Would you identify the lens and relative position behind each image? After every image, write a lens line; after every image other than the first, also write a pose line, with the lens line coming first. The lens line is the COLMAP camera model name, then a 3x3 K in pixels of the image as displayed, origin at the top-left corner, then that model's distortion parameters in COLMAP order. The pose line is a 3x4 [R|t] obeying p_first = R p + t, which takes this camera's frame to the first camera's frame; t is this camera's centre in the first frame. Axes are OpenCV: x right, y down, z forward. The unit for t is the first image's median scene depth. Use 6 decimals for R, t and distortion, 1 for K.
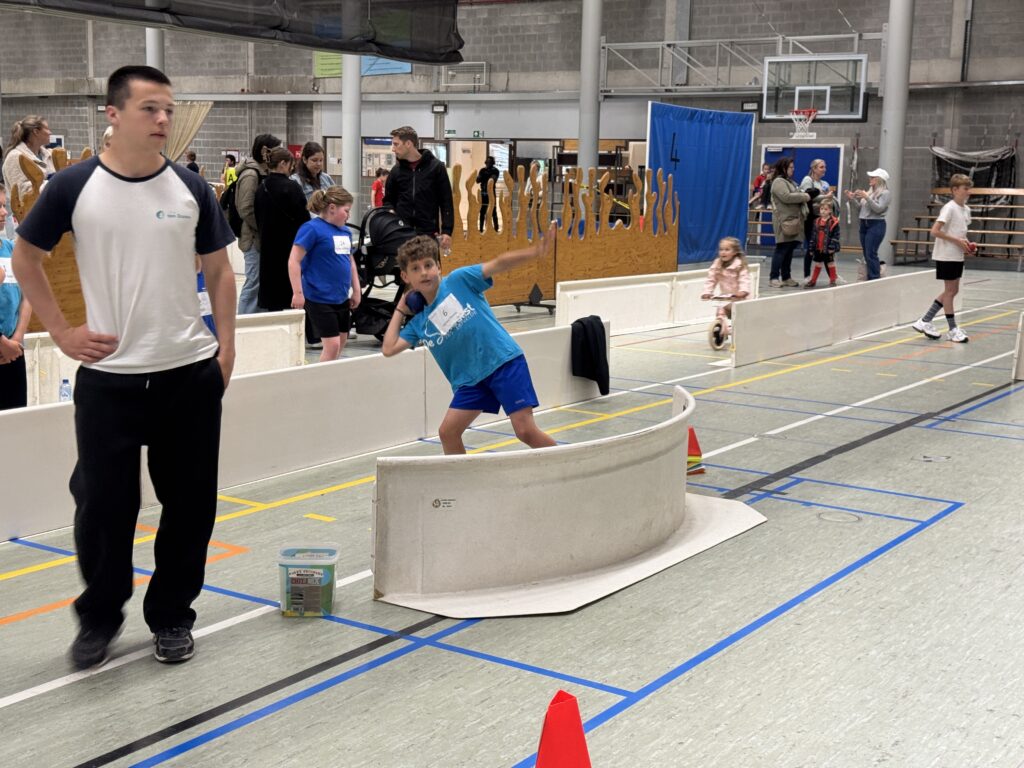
lens RADIAL K [[1440.8, 0, 513.2], [0, 1440.8, 391.1], [0, 0, 1]] dist [0.106531, 0.000000]
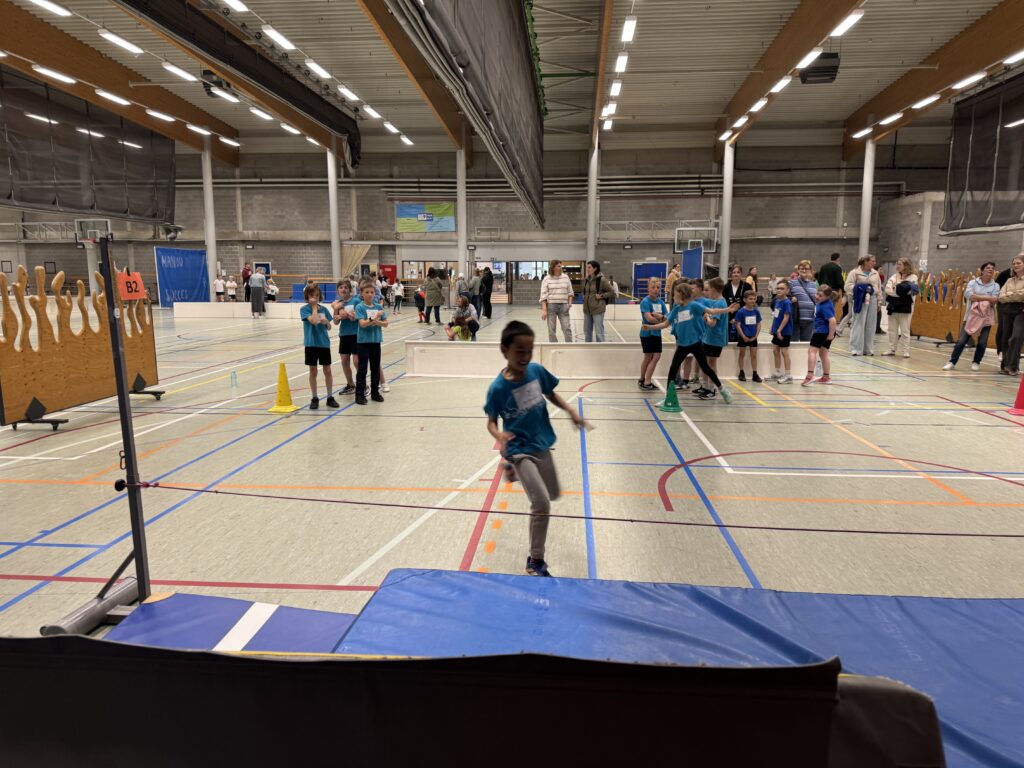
lens RADIAL K [[754.9, 0, 507.3], [0, 754.9, 389.1], [0, 0, 1]] dist [0.061604, -0.075171]
pose [[0.869032, -0.092679, 0.485998, -1.482638], [0.092357, 0.995420, 0.024678, -0.020147], [-0.486059, 0.023440, 0.873611, -0.018591]]
